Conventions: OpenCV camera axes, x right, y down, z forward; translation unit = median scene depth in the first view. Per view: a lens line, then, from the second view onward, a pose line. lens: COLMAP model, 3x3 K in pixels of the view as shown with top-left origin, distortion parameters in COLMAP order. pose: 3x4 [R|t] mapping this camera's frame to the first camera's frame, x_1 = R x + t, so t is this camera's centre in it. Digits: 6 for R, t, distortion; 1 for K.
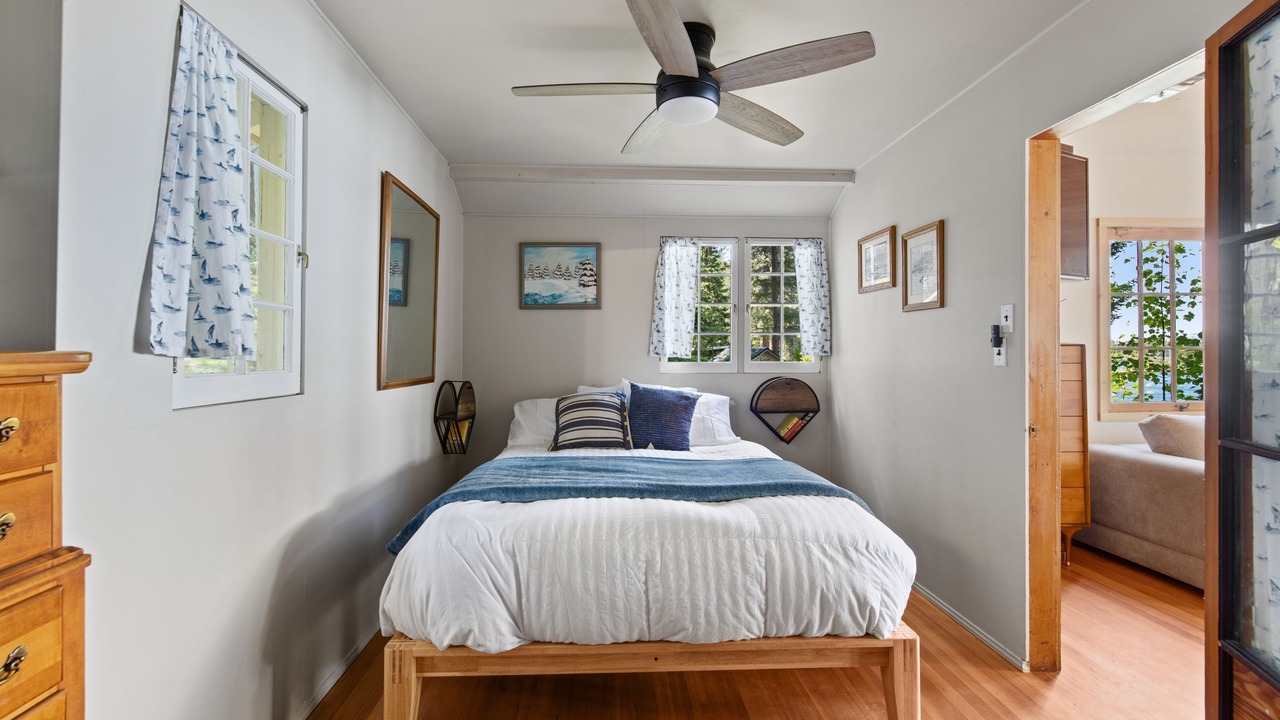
lens RADIAL K [[541.7, 0, 639.4], [0, 541.7, 344.4], [0, 0, 1]] dist [-0.000111, -0.000138]
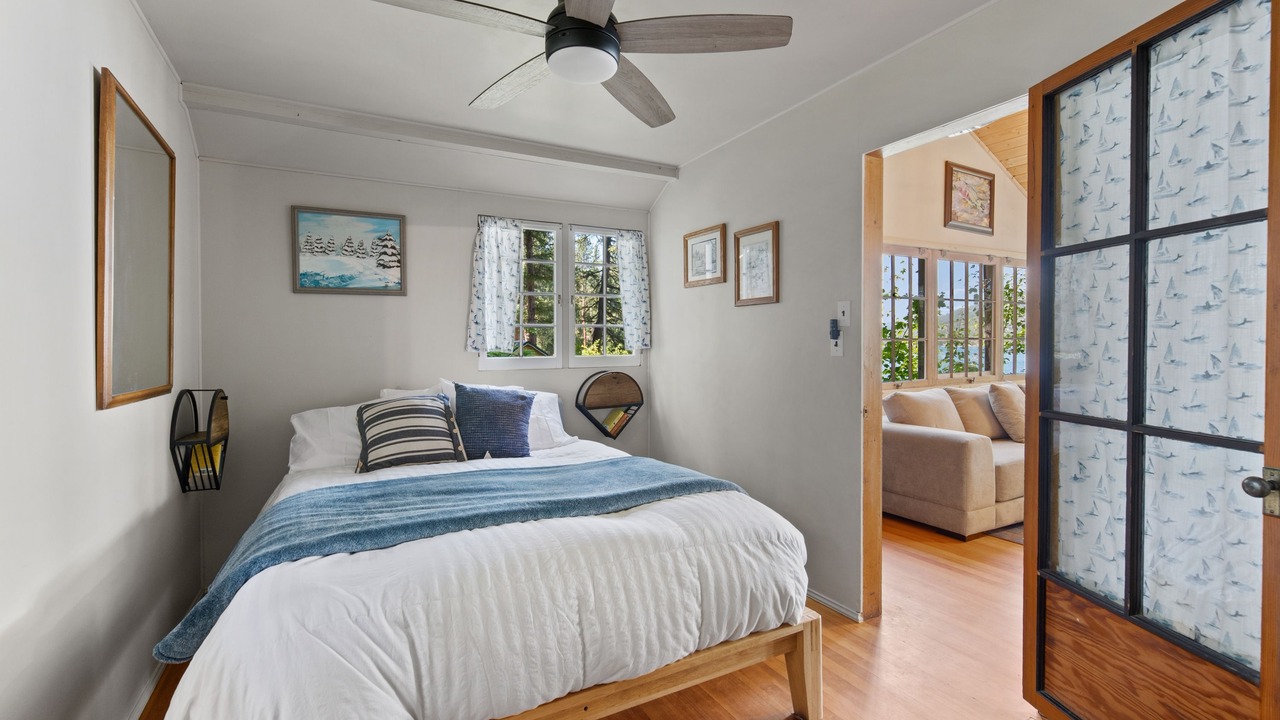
lens RADIAL K [[547.9, 0, 633.9], [0, 547.9, 351.4], [0, 0, 1]] dist [-0.000349, -0.000297]
pose [[0.906747, -0.013414, 0.421462, -0.174162], [0.003275, 0.999688, 0.024773, 0.000965], [-0.421663, -0.021083, 0.906508, 0.138829]]
